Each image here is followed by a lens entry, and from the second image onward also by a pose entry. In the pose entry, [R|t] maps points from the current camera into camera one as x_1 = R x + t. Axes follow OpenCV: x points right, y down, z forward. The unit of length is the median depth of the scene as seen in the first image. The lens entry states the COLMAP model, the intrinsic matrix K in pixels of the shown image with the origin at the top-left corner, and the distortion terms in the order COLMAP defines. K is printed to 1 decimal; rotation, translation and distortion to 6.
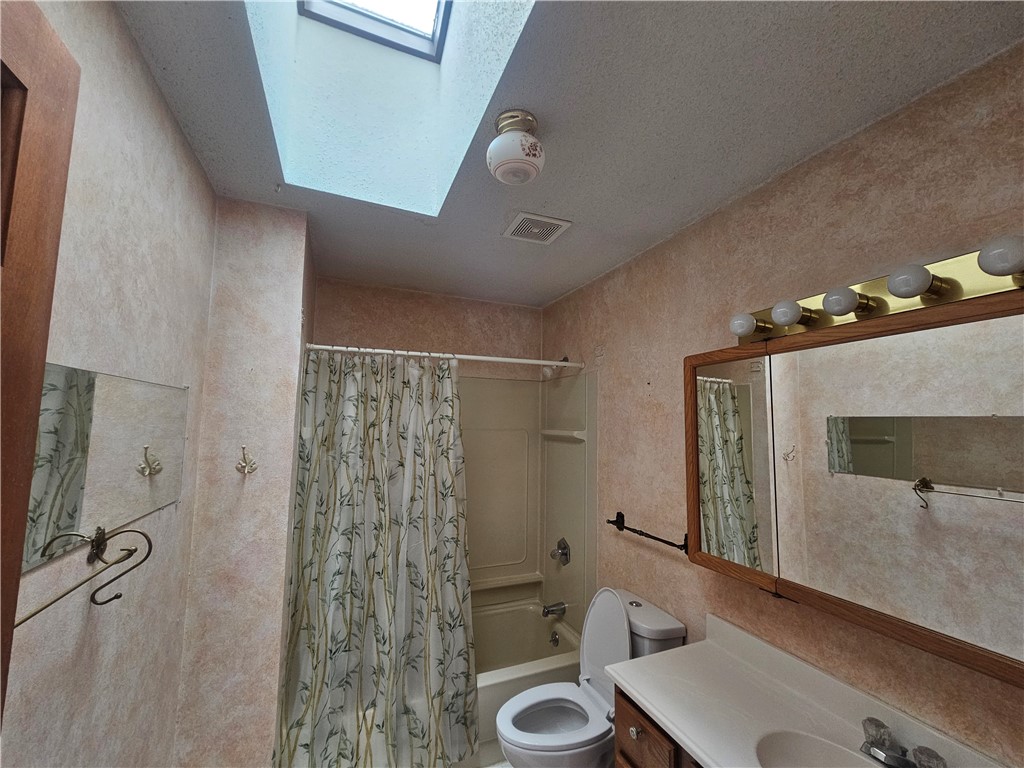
lens RADIAL K [[417.8, 0, 516.0], [0, 417.8, 391.7], [0, 0, 1]] dist [-0.000403, 0.000279]
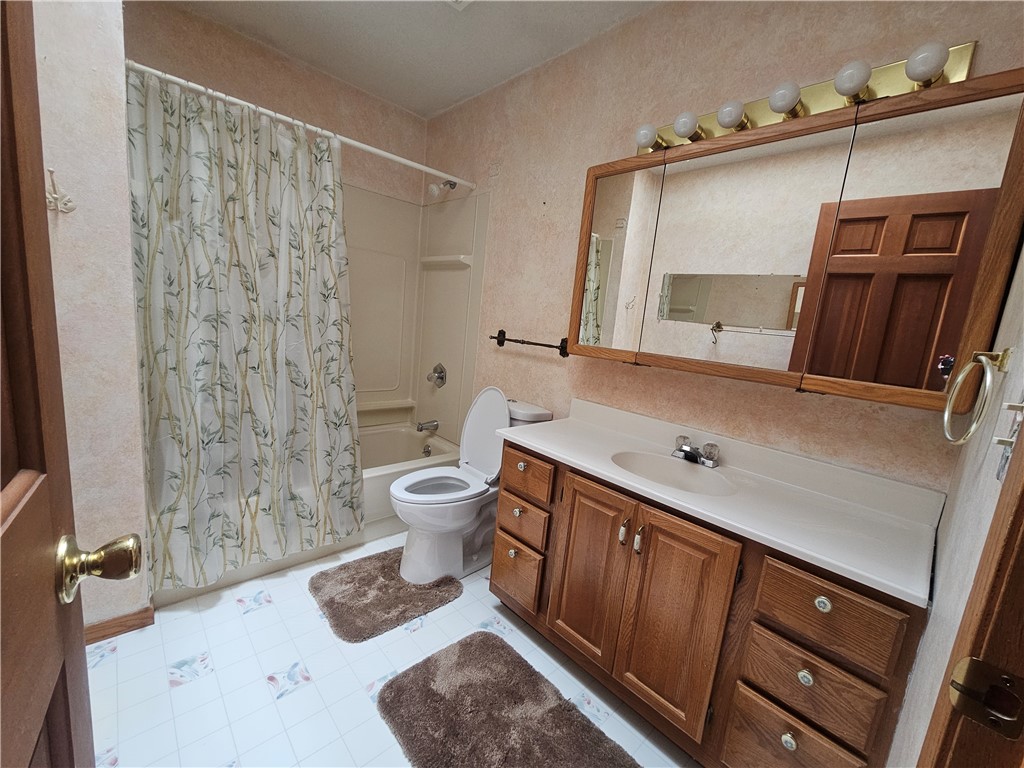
lens RADIAL K [[417.8, 0, 516.0], [0, 417.8, 391.7], [0, 0, 1]] dist [-0.000403, 0.000279]
pose [[0.931331, 0.015278, 0.363854, -0.122059], [-0.113229, 0.961748, 0.249441, 0.185452], [-0.346125, -0.273511, 0.897435, -0.036964]]
